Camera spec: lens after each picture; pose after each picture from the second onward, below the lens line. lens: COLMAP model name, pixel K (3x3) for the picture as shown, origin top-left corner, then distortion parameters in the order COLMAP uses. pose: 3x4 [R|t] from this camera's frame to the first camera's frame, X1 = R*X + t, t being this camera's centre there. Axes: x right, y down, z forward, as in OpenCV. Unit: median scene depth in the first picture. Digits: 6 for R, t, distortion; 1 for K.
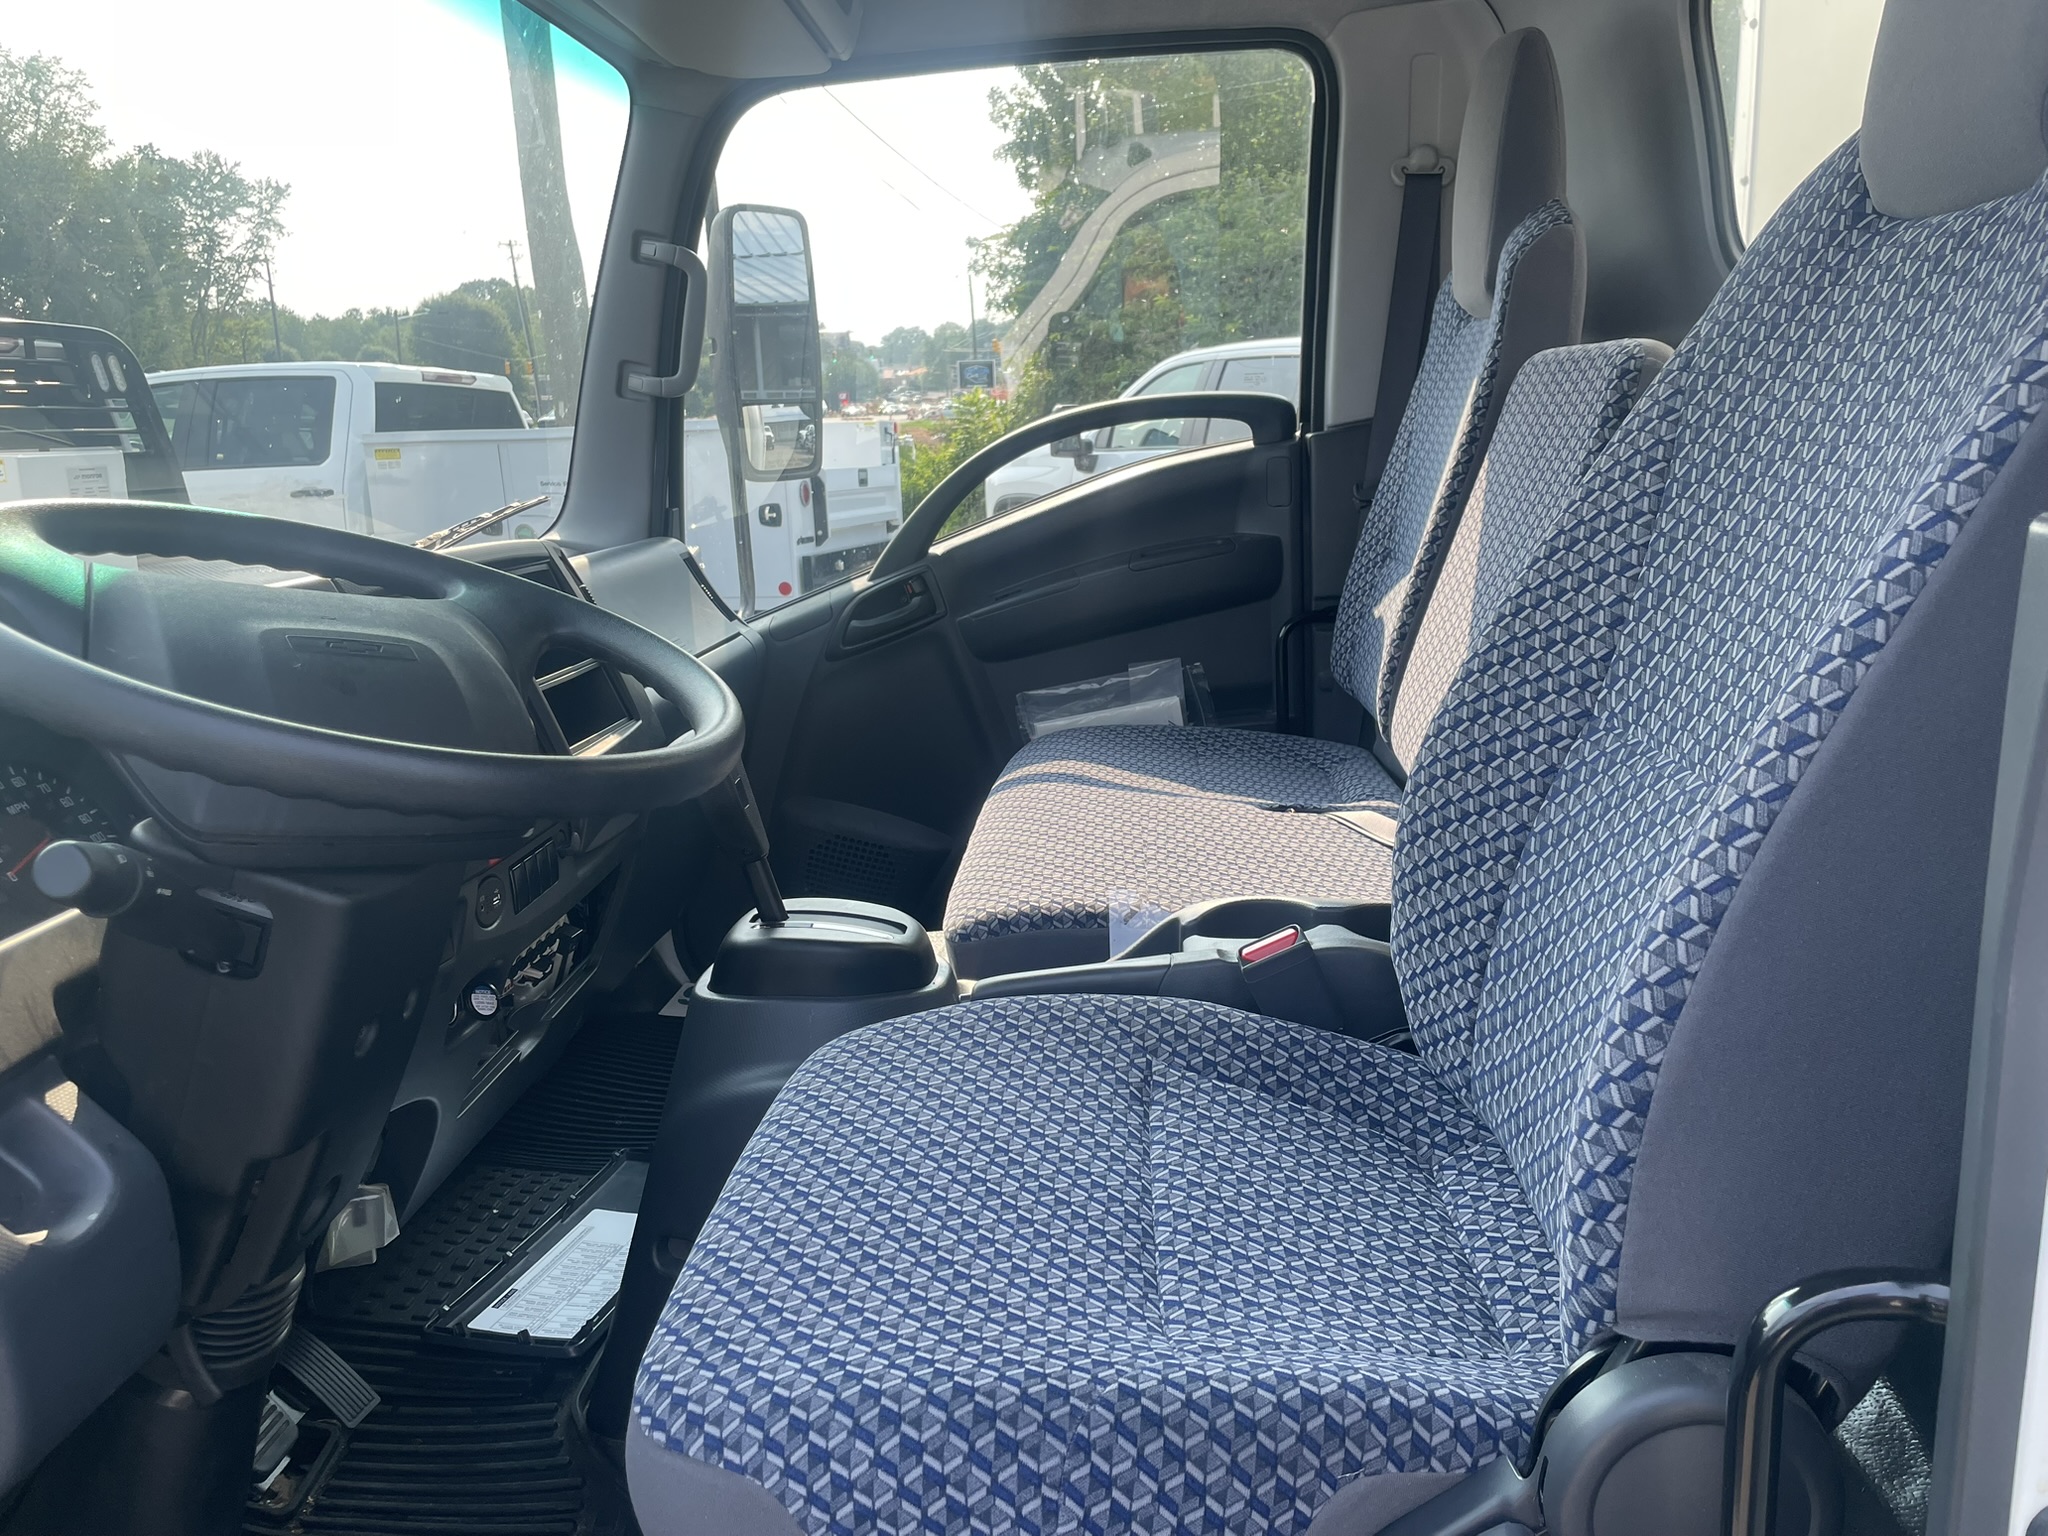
lens RADIAL K [[1556.3, 0, 1041.2], [0, 1556.3, 796.0], [0, 0, 1]] dist [0.092497, -0.122765]
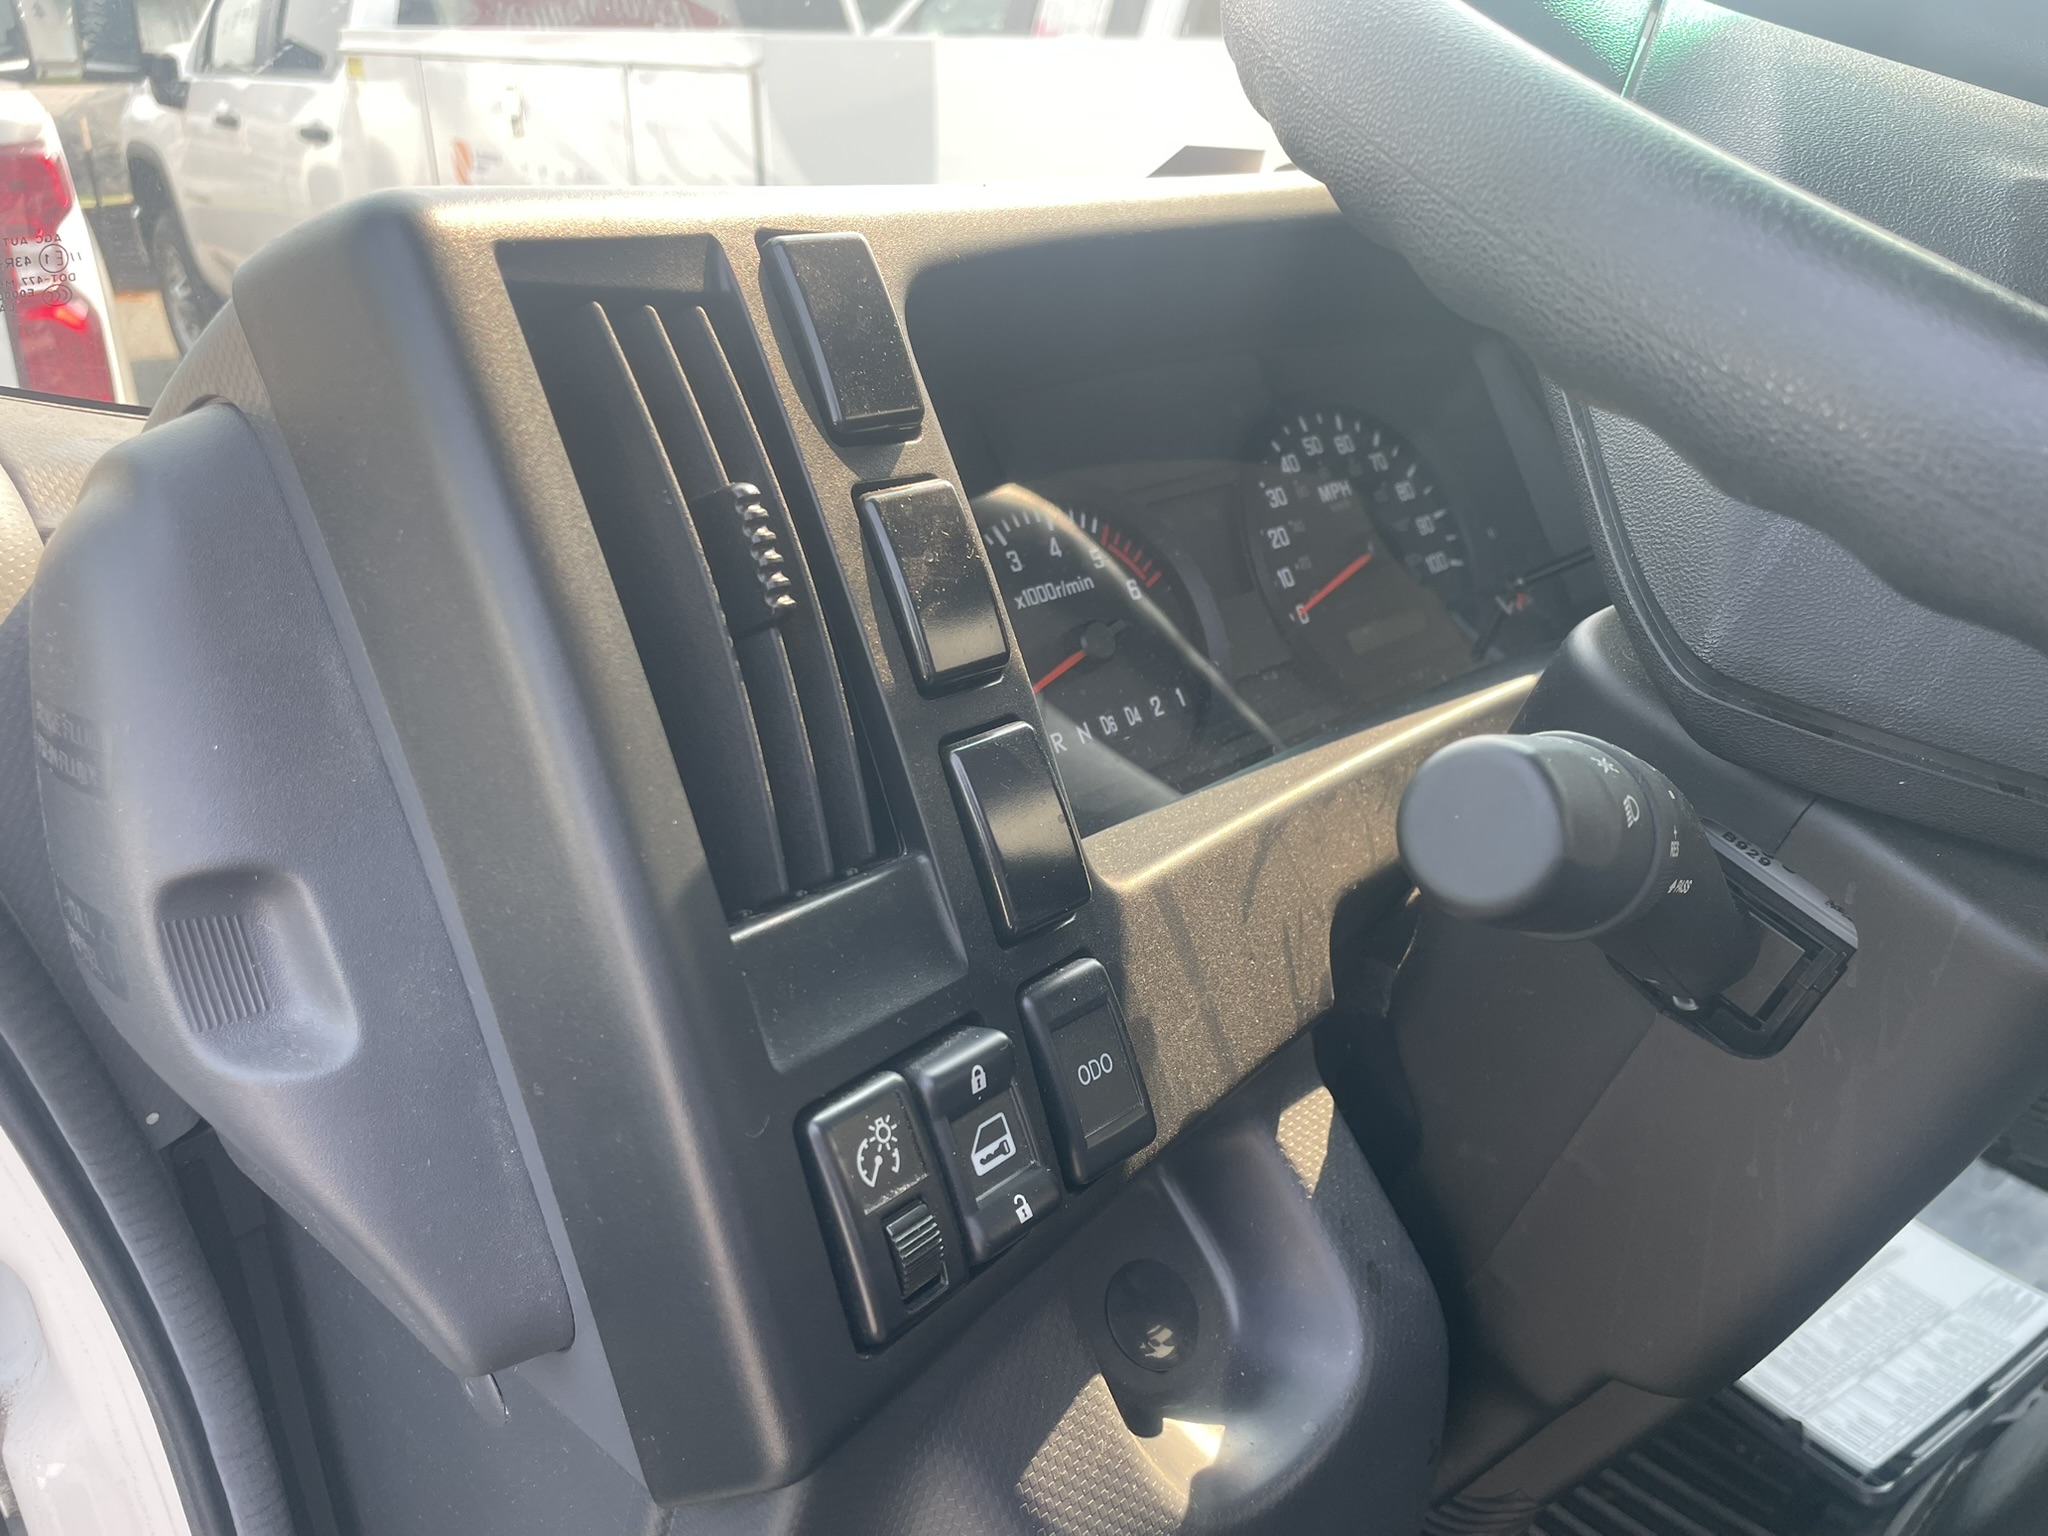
lens RADIAL K [[1556.3, 0, 1041.2], [0, 1556.3, 796.0], [0, 0, 1]] dist [0.092497, -0.122765]
pose [[0.736184, 0.310490, -0.601357, -0.407138], [-0.178513, 0.946171, 0.269987, -0.027774], [0.652815, -0.091410, 0.751982, 0.571364]]
